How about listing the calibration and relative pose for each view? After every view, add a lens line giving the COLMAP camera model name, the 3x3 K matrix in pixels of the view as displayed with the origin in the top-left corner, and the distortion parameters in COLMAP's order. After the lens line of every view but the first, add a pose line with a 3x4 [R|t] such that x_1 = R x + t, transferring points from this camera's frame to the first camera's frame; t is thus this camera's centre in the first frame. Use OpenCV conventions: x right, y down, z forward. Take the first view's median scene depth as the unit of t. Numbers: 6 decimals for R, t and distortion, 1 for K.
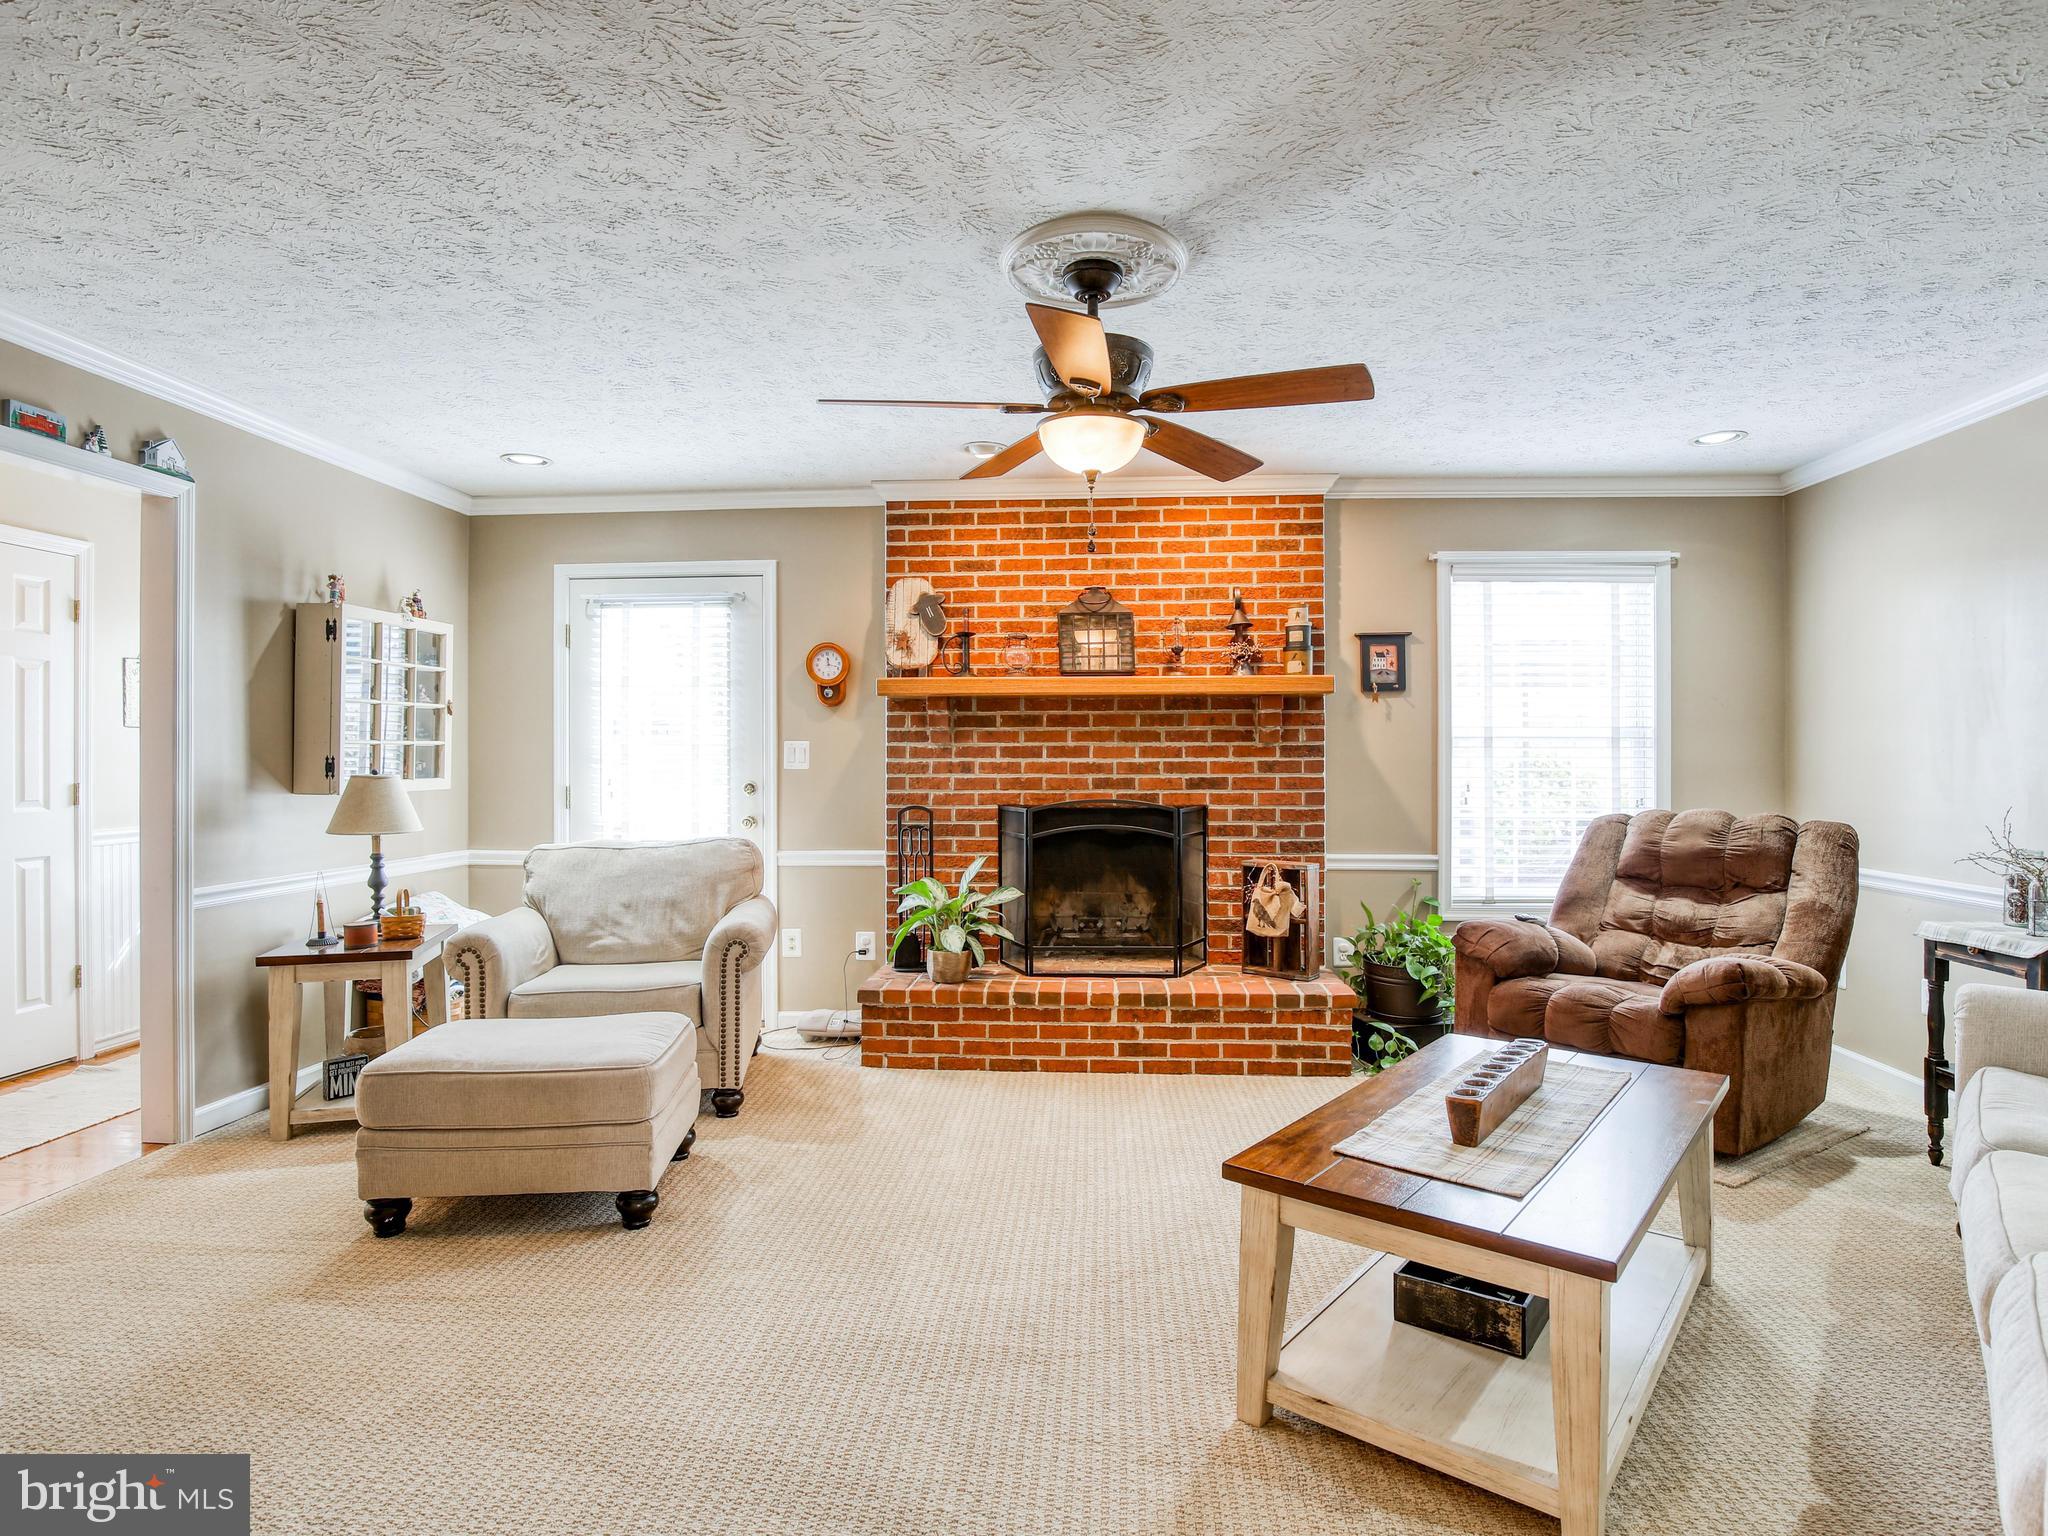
lens RADIAL K [[1076.4, 0, 1030.9], [0, 1076.4, 754.5], [0, 0, 1]] dist [-0.034834, 0.006283]
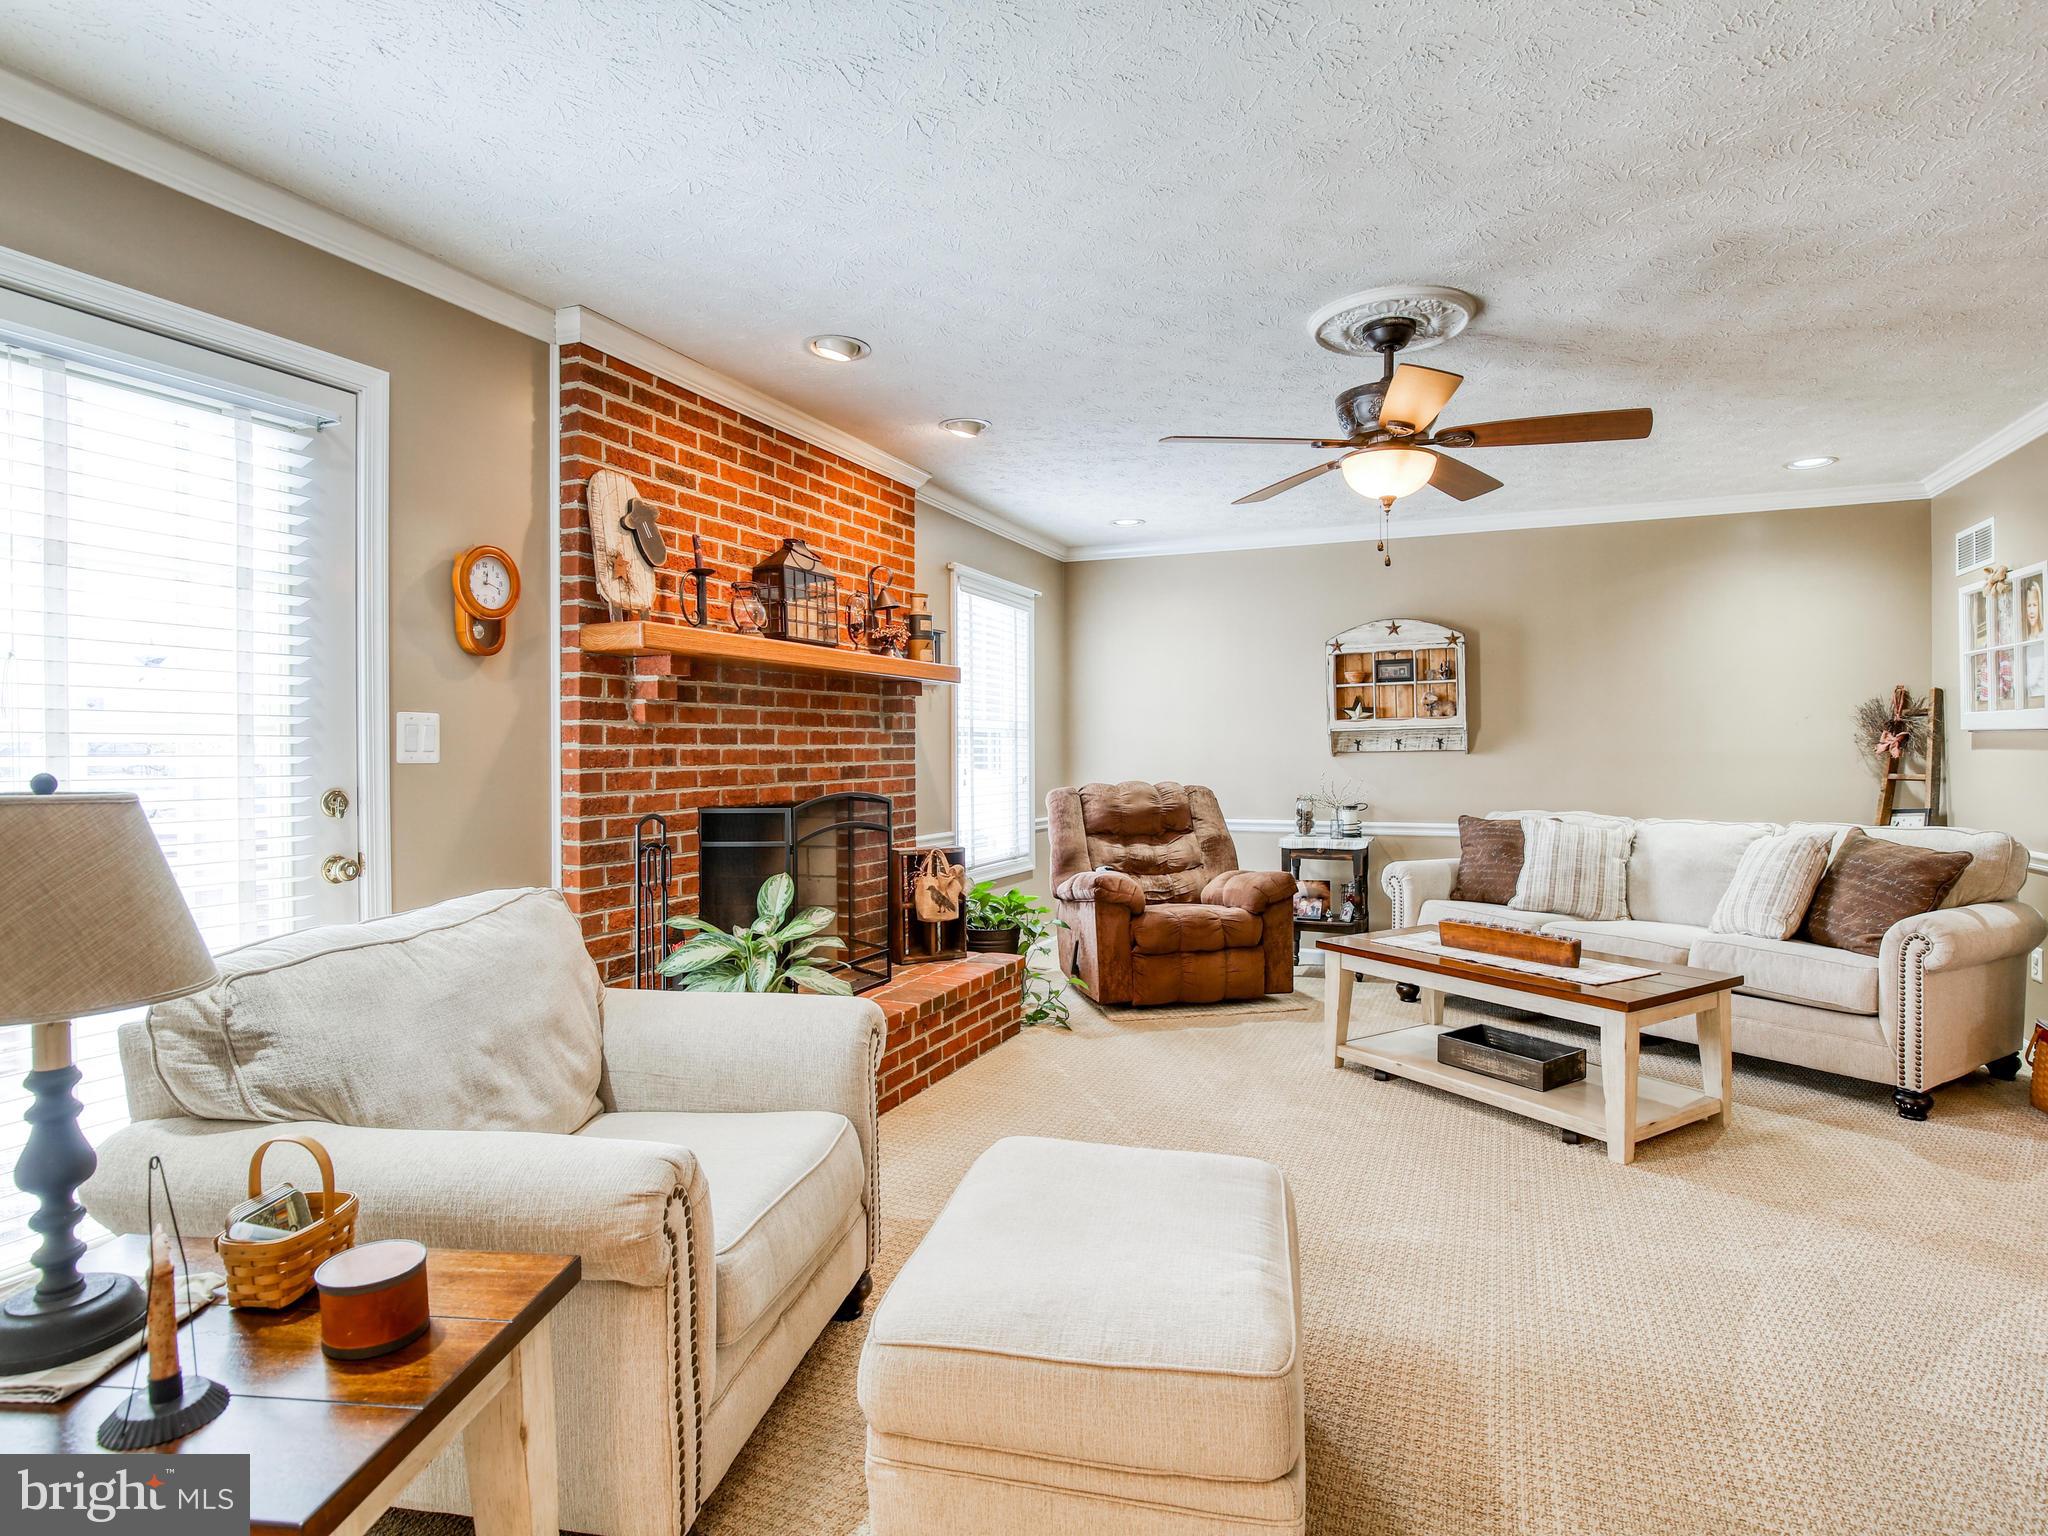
lens RADIAL K [[1076.4, 0, 1047.5], [0, 1076.4, 752.5], [0, 0, 1]] dist [-0.034834, 0.006283]
pose [[0.328325, -0.004261, 0.944555, -0.647731], [-0.000753, 0.999988, 0.004773, 0.005326], [-0.944565, -0.002278, 0.328317, 0.531119]]
